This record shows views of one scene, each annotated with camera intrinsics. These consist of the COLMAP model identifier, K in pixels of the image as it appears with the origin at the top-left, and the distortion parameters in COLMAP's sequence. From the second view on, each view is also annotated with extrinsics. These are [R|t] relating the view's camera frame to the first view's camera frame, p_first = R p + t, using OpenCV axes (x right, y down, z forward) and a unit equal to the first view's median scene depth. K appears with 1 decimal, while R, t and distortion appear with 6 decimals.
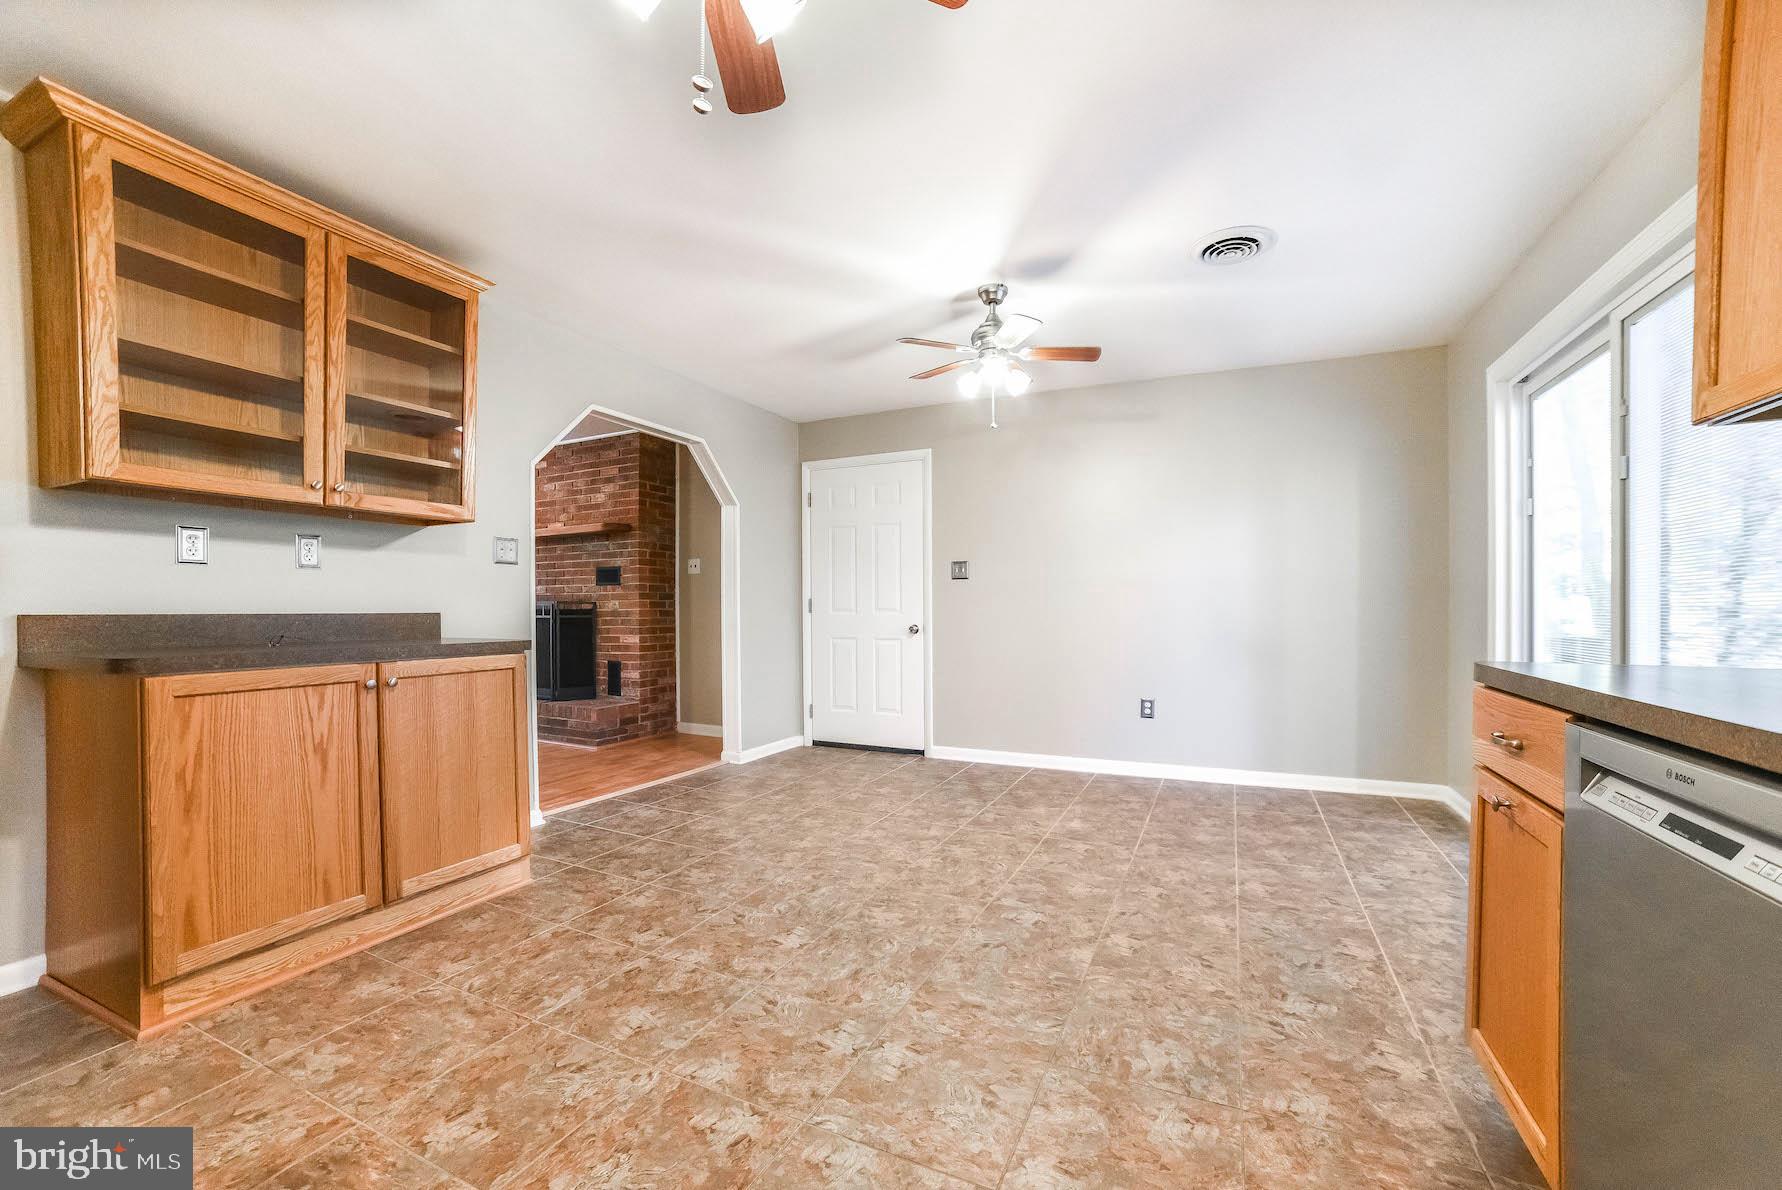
lens RADIAL K [[716.7, 0, 898.2], [0, 716.7, 613.1], [0, 0, 1]] dist [-0.104371, 0.044799]
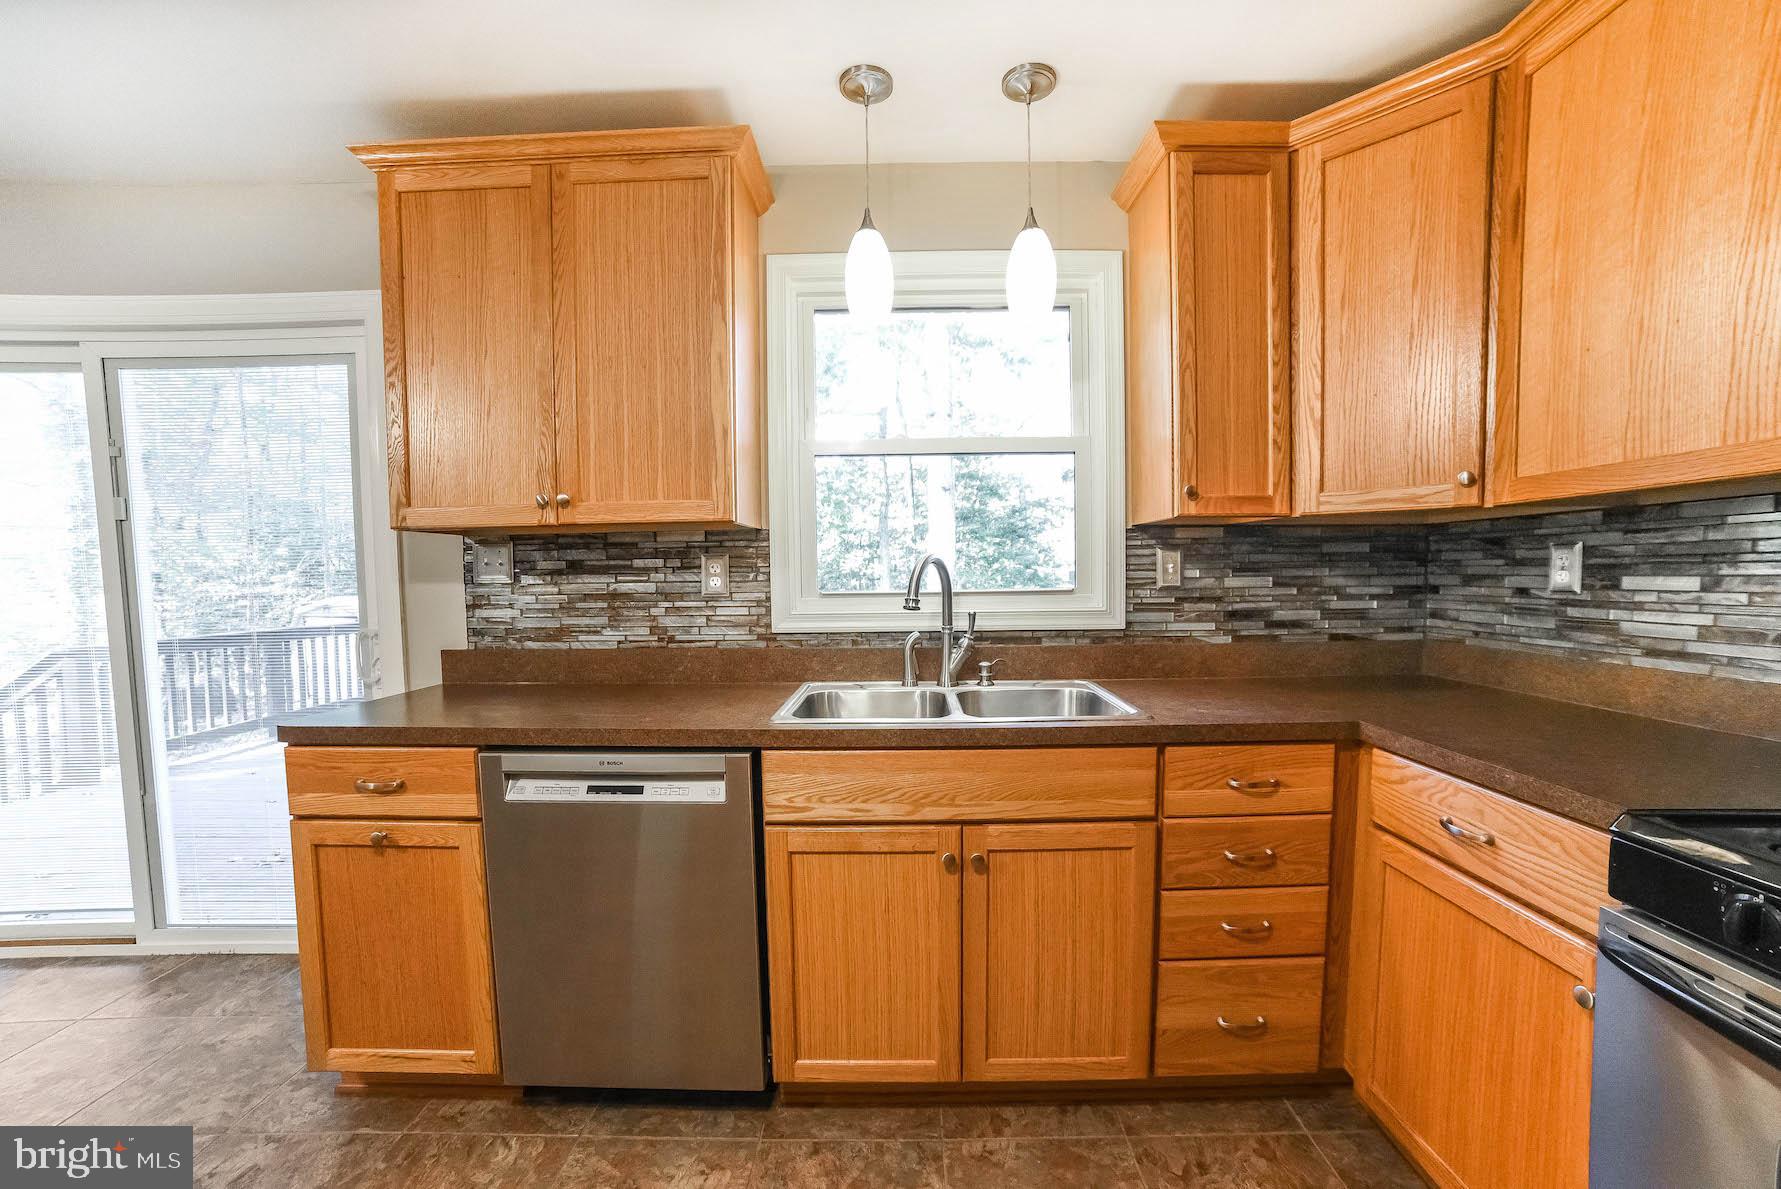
lens RADIAL K [[715.4, 0, 894.7], [0, 715.4, 615.4], [0, 0, 1]] dist [-0.084305, 0.033382]
pose [[-0.417361, -0.048051, 0.907470, -0.250622], [0.017926, 0.997971, 0.061087, -0.073462], [-0.908564, 0.041763, -0.415653, 0.285712]]
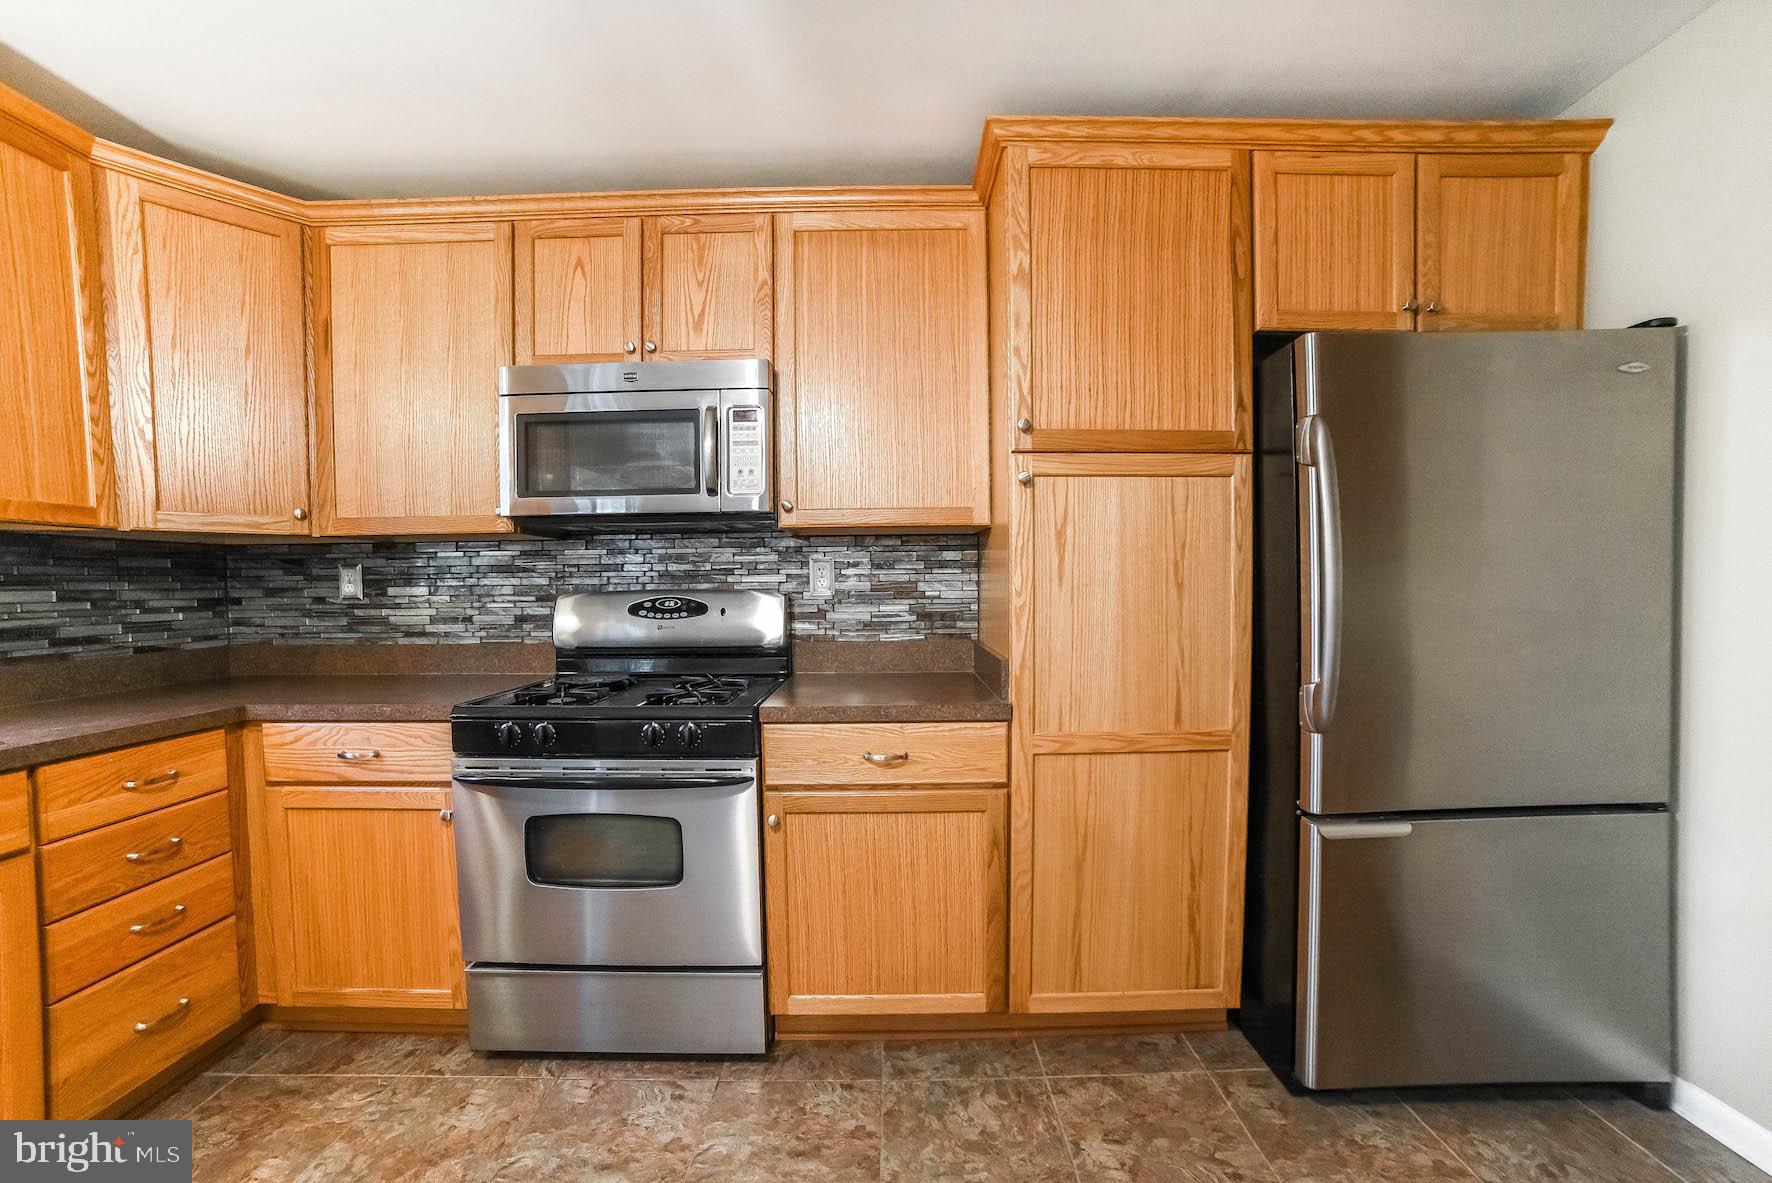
lens RADIAL K [[711.8, 0, 890.2], [0, 711.8, 612.3], [0, 0, 1]] dist [-0.084305, 0.033382]
pose [[-0.903790, 0.028127, -0.427052, -0.200150], [0.008836, 0.998852, 0.047089, -0.064937], [0.427886, 0.038786, -0.903000, 0.559976]]
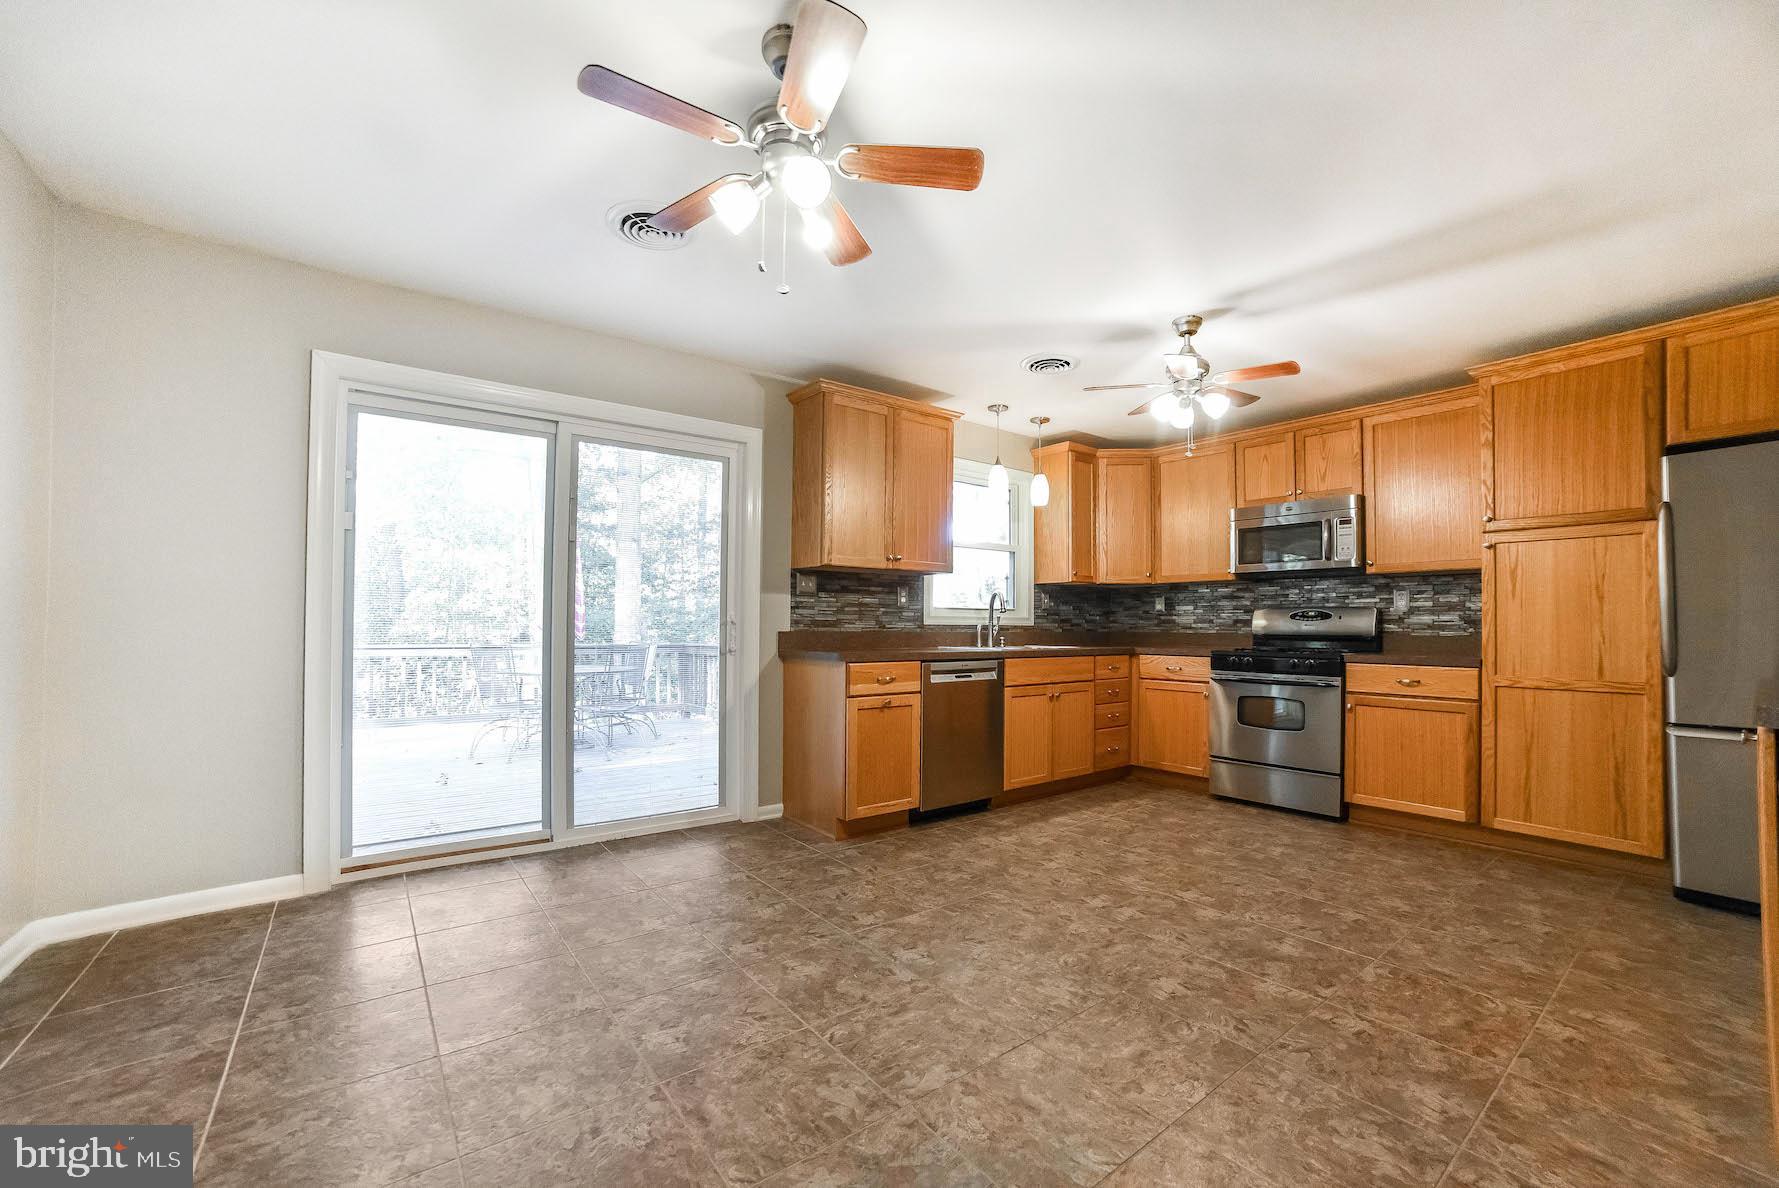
lens RADIAL K [[714.6, 0, 893.7], [0, 714.6, 614.9], [0, 0, 1]] dist [-0.084305, 0.033382]
pose [[-0.890561, 0.002585, 0.454857, -0.191507], [-0.002664, 0.999937, -0.010899, -0.016378], [-0.454856, -0.010918, -0.890498, 1.549821]]
